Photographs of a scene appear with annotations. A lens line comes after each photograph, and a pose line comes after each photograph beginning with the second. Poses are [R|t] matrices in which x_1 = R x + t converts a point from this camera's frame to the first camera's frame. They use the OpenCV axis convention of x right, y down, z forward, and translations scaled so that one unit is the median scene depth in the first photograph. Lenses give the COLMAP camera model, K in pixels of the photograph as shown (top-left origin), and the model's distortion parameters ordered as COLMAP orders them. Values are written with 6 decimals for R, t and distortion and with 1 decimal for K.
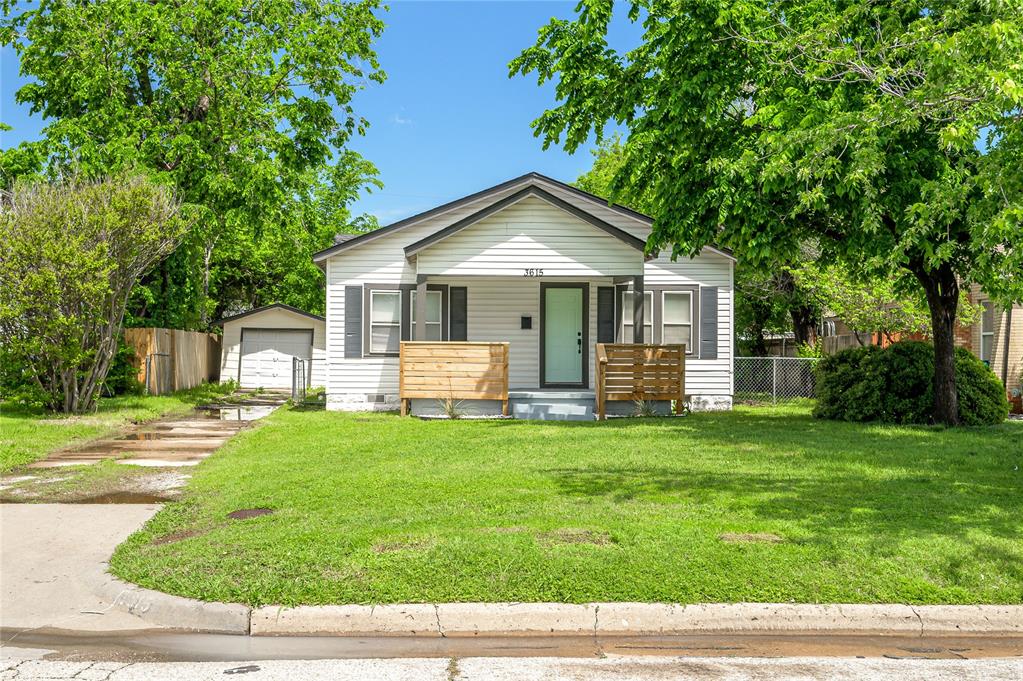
lens RADIAL K [[922.7, 0, 505.6], [0, 922.7, 341.2], [0, 0, 1]] dist [0.005179, 0.002600]
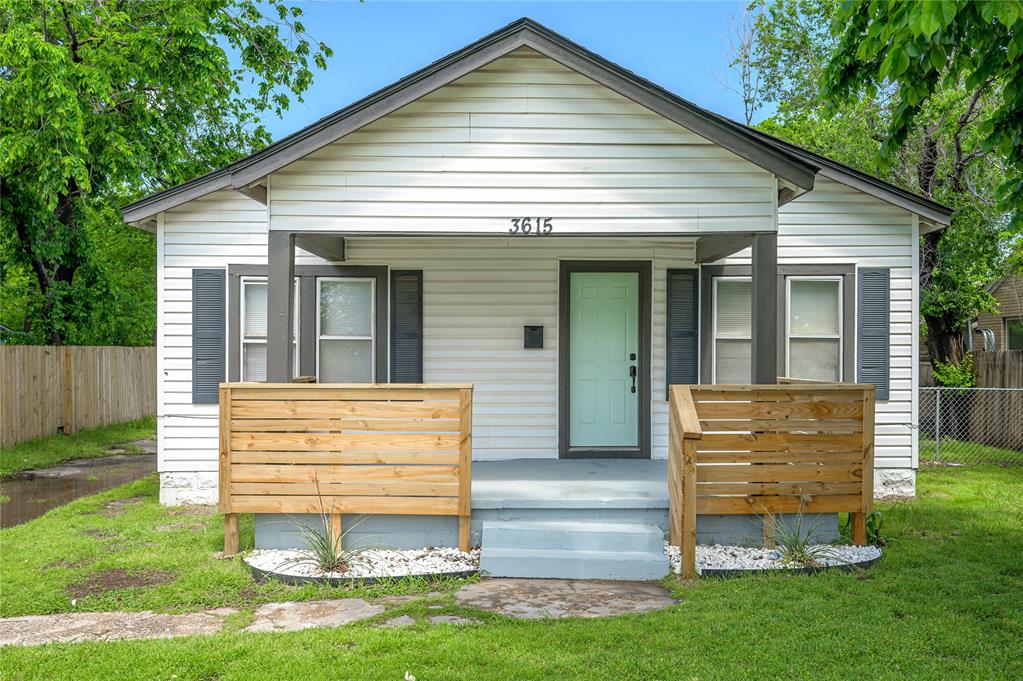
lens RADIAL K [[769.7, 0, 547.5], [0, 769.7, 372.7], [0, 0, 1]] dist [-0.005372, 0.005442]
pose [[0.999565, -0.003804, -0.029245, 0.043457], [0.004808, 0.999399, 0.034340, -0.014471], [0.029097, -0.034466, 0.998982, 0.555164]]
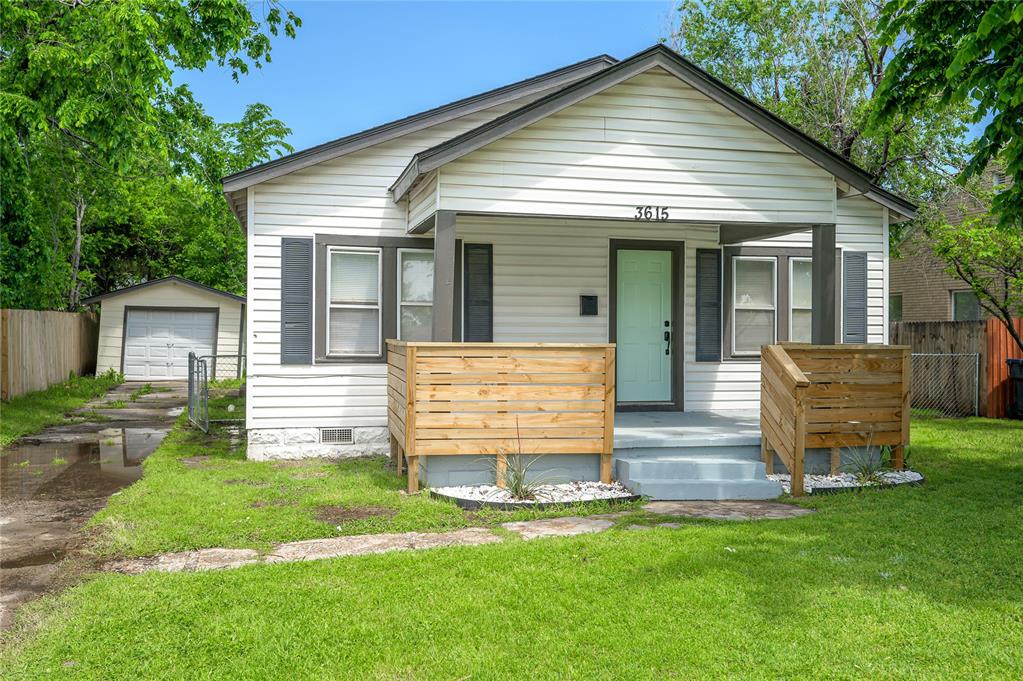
lens RADIAL K [[795.7, 0, 515.1], [0, 795.7, 335.8], [0, 0, 1]] dist [0.001605, -0.011372]
pose [[0.988135, 0.001132, 0.153586, -0.106244], [-0.004868, 0.999701, 0.023955, -0.012211], [-0.153513, -0.024418, 0.987845, 0.489488]]
